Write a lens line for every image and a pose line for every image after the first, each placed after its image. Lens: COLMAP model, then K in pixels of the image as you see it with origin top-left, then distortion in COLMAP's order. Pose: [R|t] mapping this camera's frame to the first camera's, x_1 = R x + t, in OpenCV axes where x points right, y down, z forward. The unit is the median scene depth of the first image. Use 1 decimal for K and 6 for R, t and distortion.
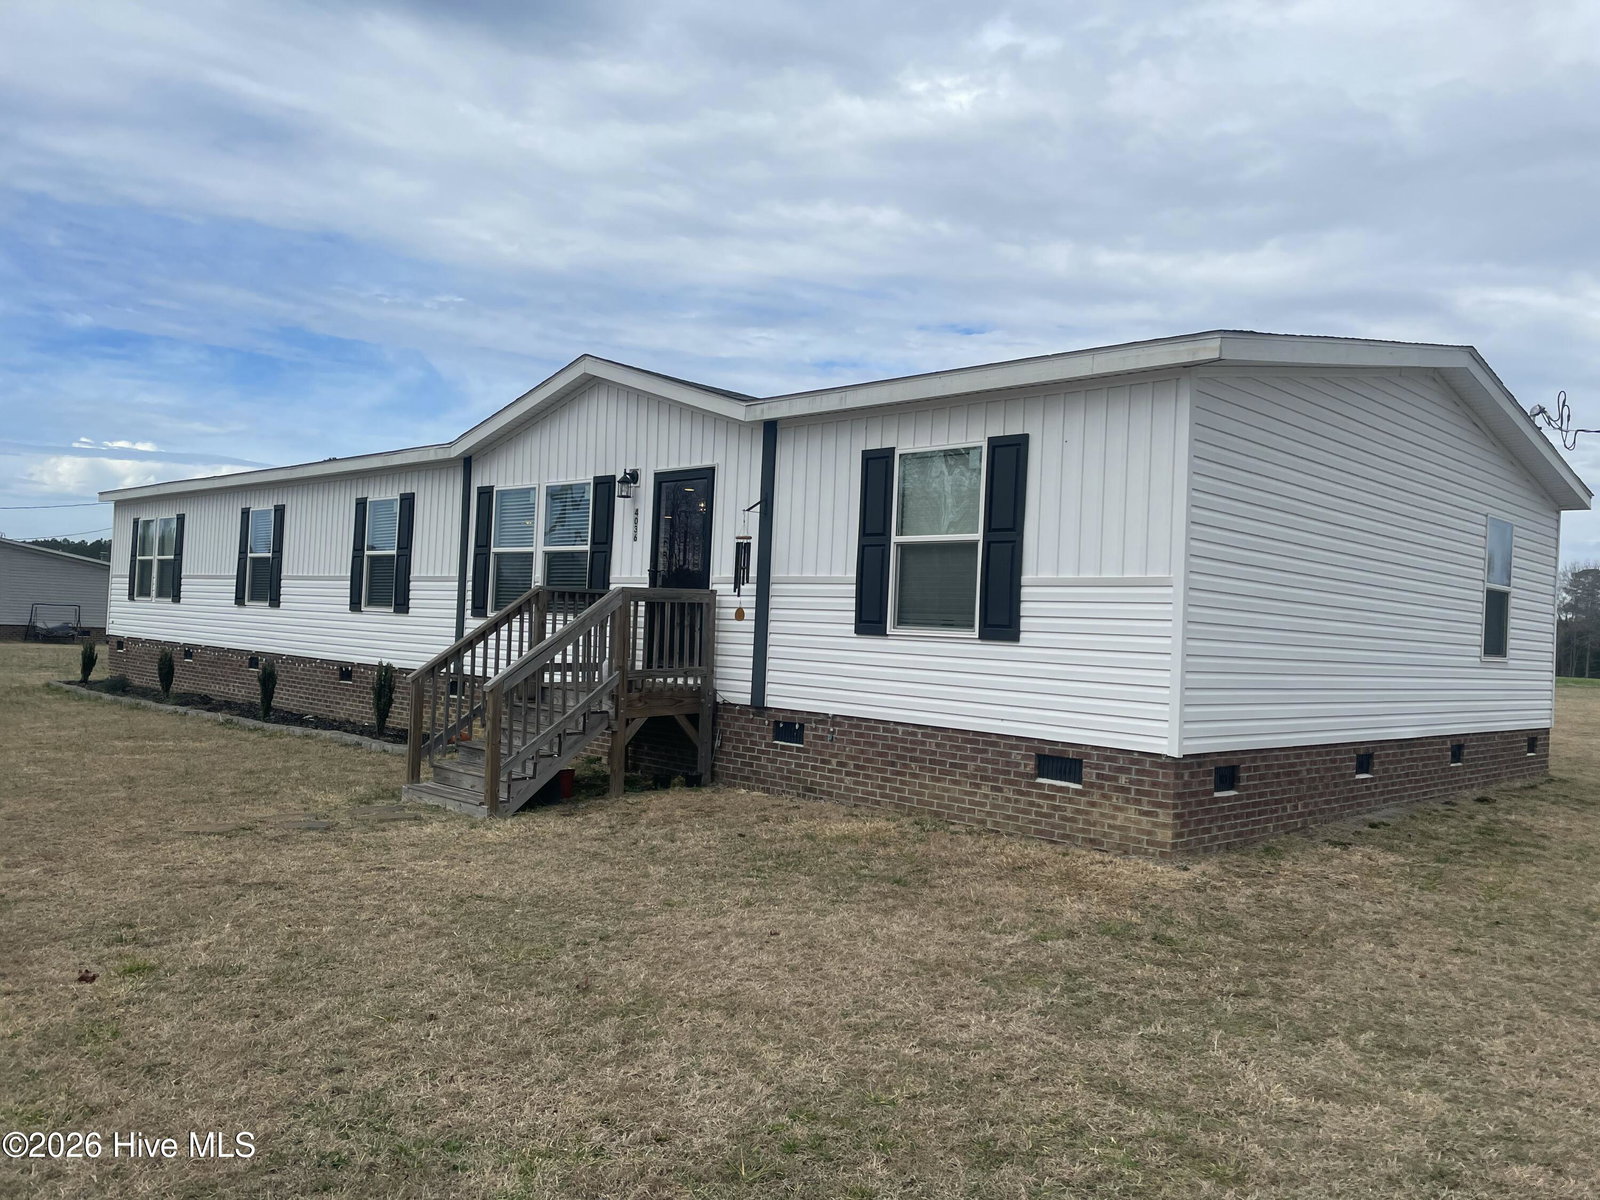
lens RADIAL K [[1217.0, 0, 805.6], [0, 1217.0, 590.7], [0, 0, 1]] dist [0.112594, -0.130710]
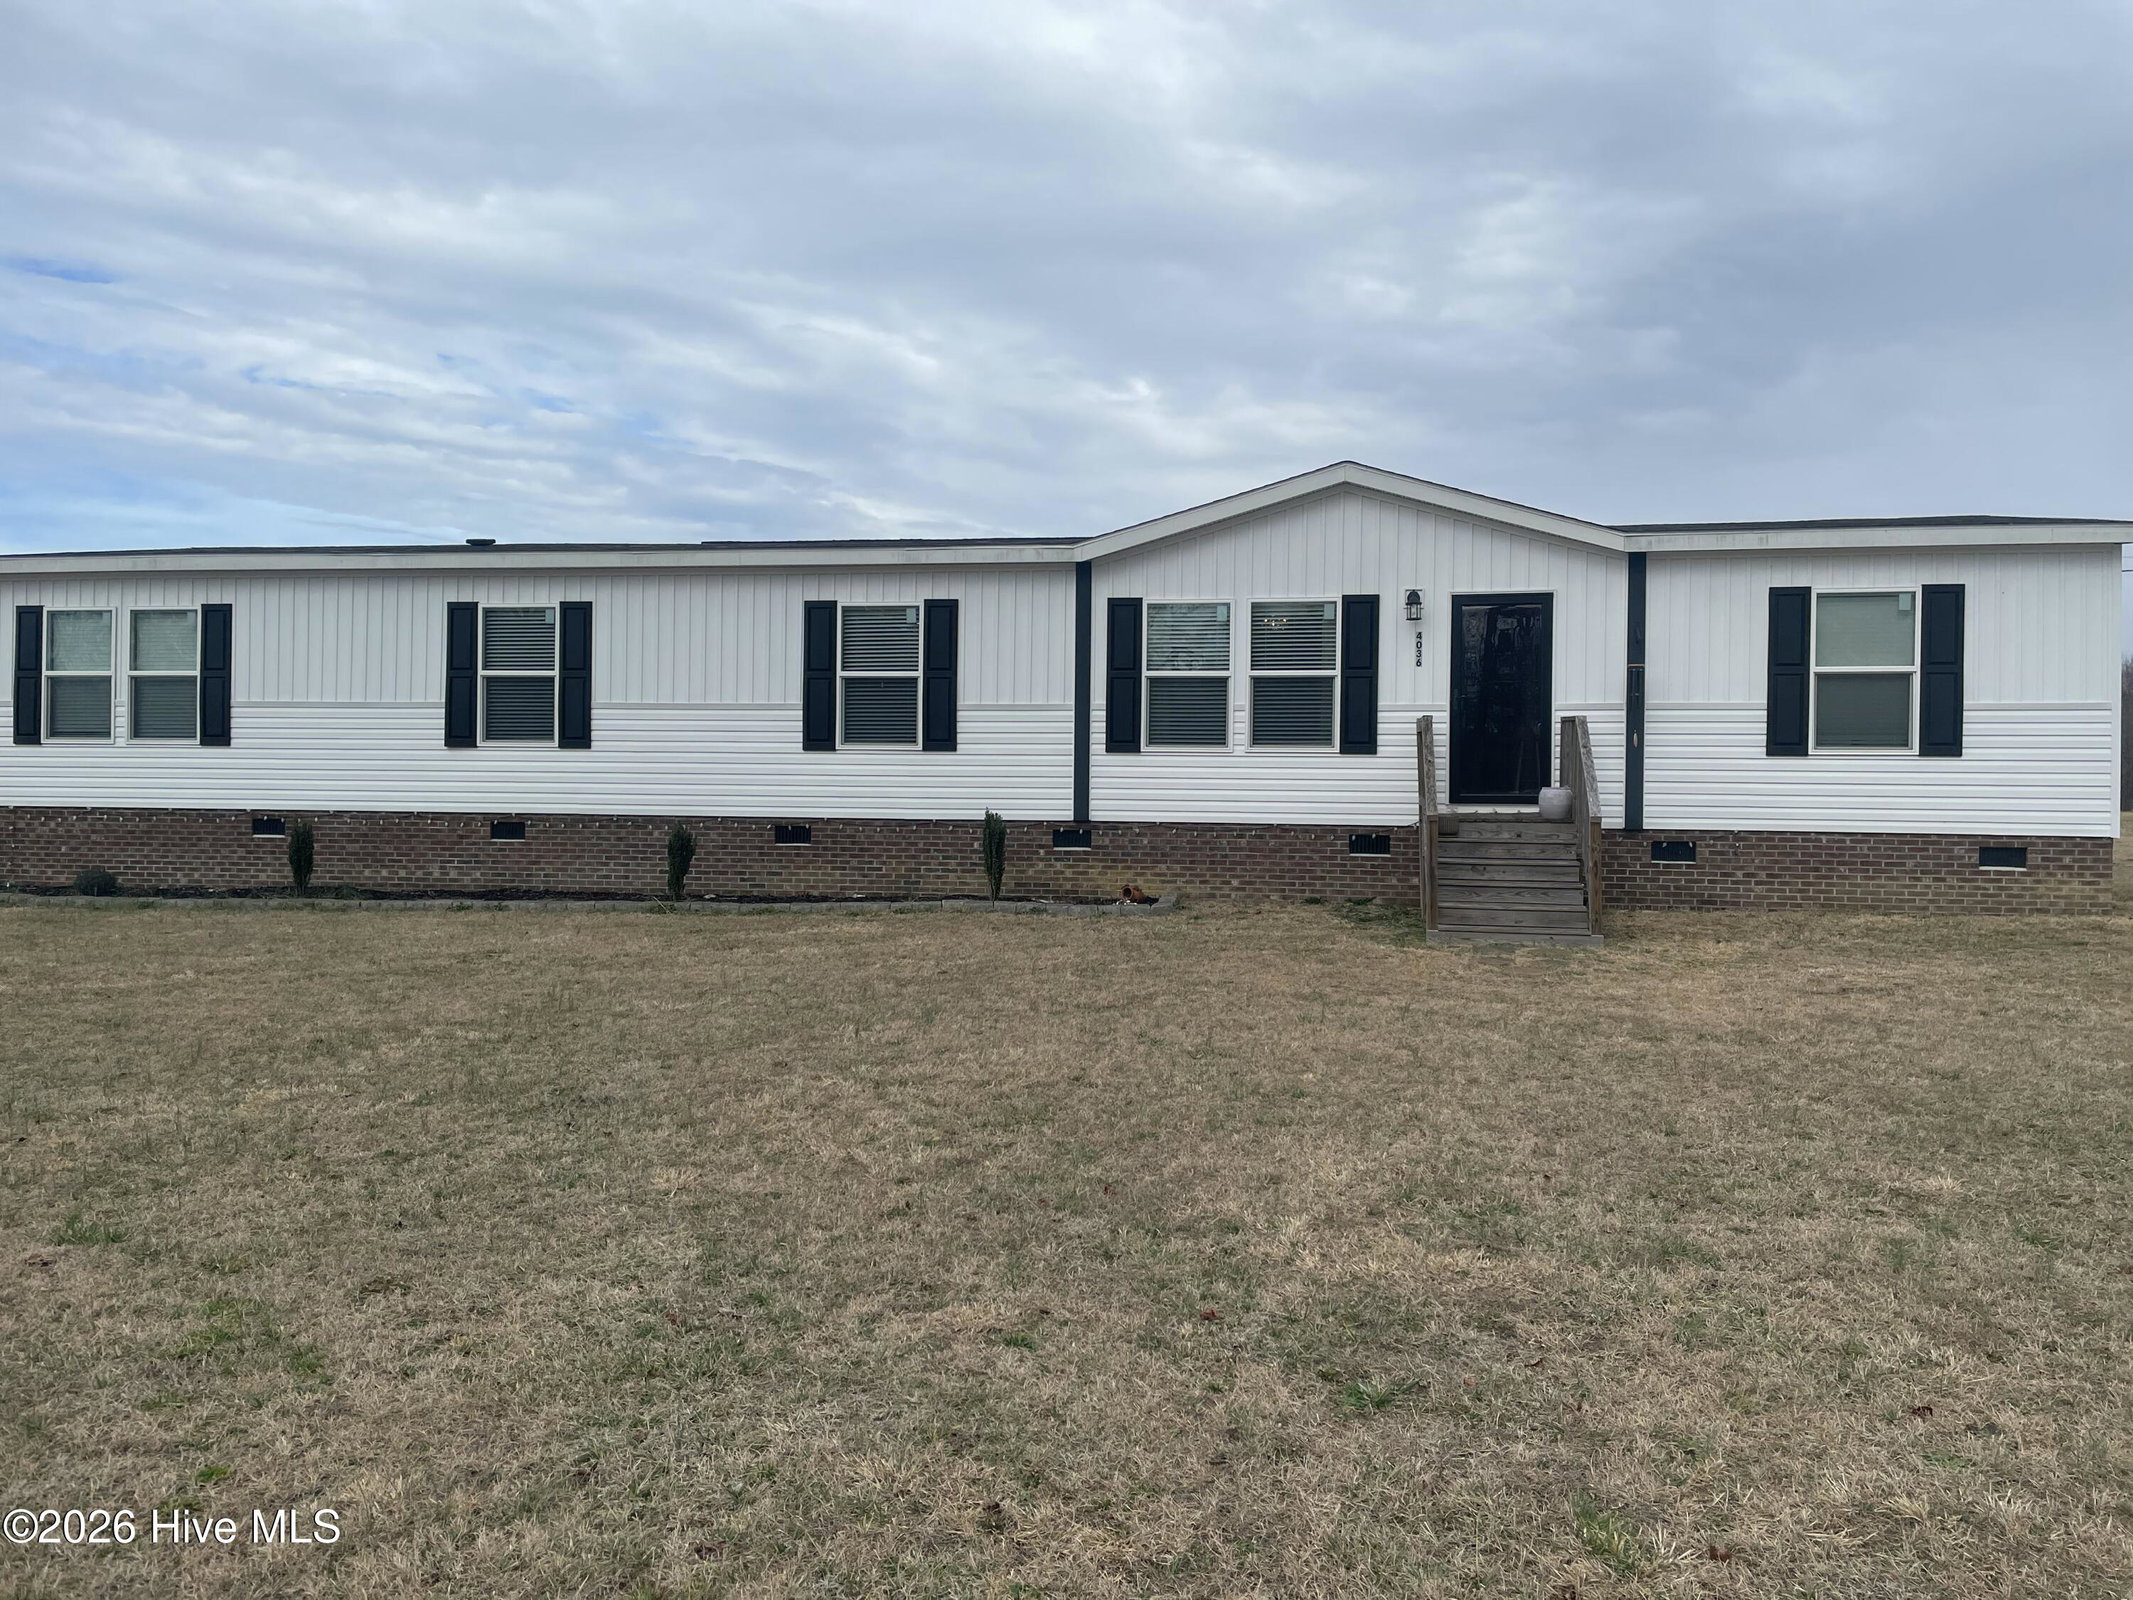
lens RADIAL K [[1622.4, 0, 1074.0], [0, 1622.4, 787.6], [0, 0, 1]] dist [0.112594, -0.130710]
pose [[0.811515, -0.017128, 0.584081, -1.242171], [0.004108, 0.999713, 0.023609, 0.025185], [-0.584318, -0.016759, 0.811352, 0.150509]]
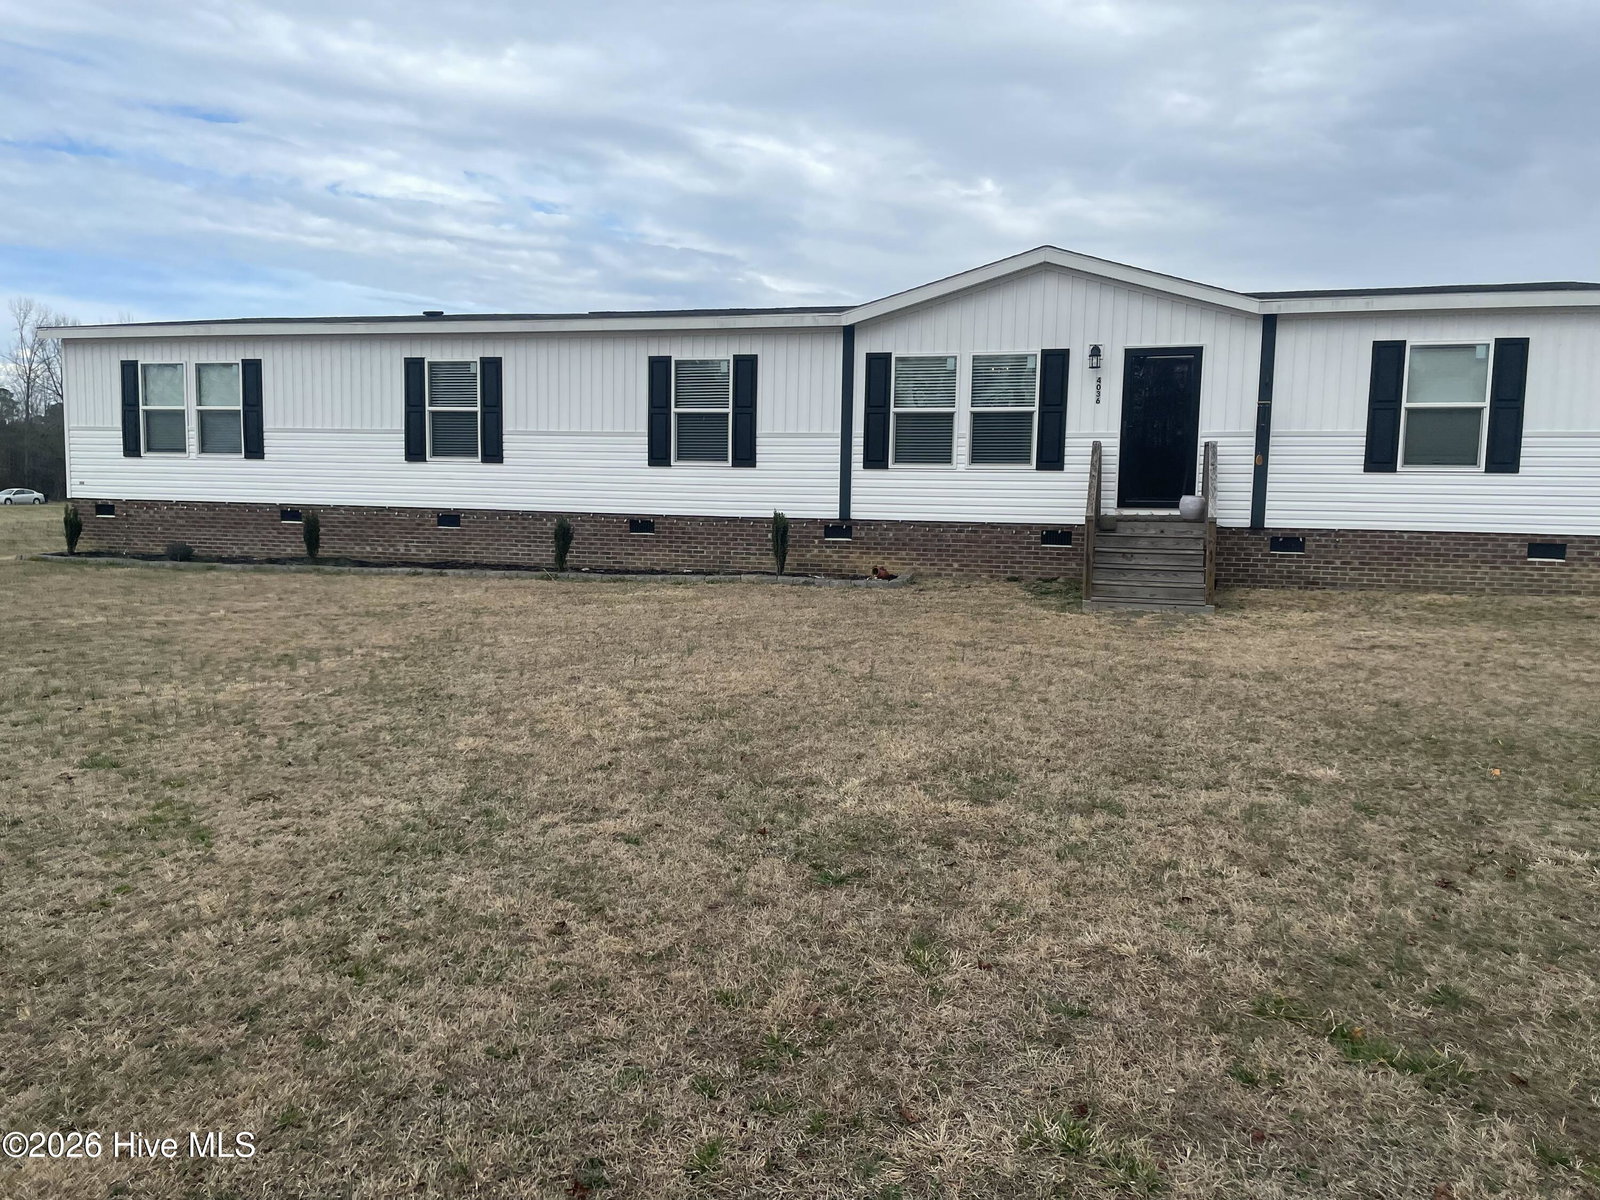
lens RADIAL K [[1228.1, 0, 795.6], [0, 1228.1, 604.9], [0, 0, 1]] dist [0.119463, -0.153476]
pose [[0.872689, -0.050560, 0.485652, -1.178587], [-0.002247, 0.994198, 0.107541, 0.032369], [-0.488272, -0.094941, 0.867512, 0.034482]]
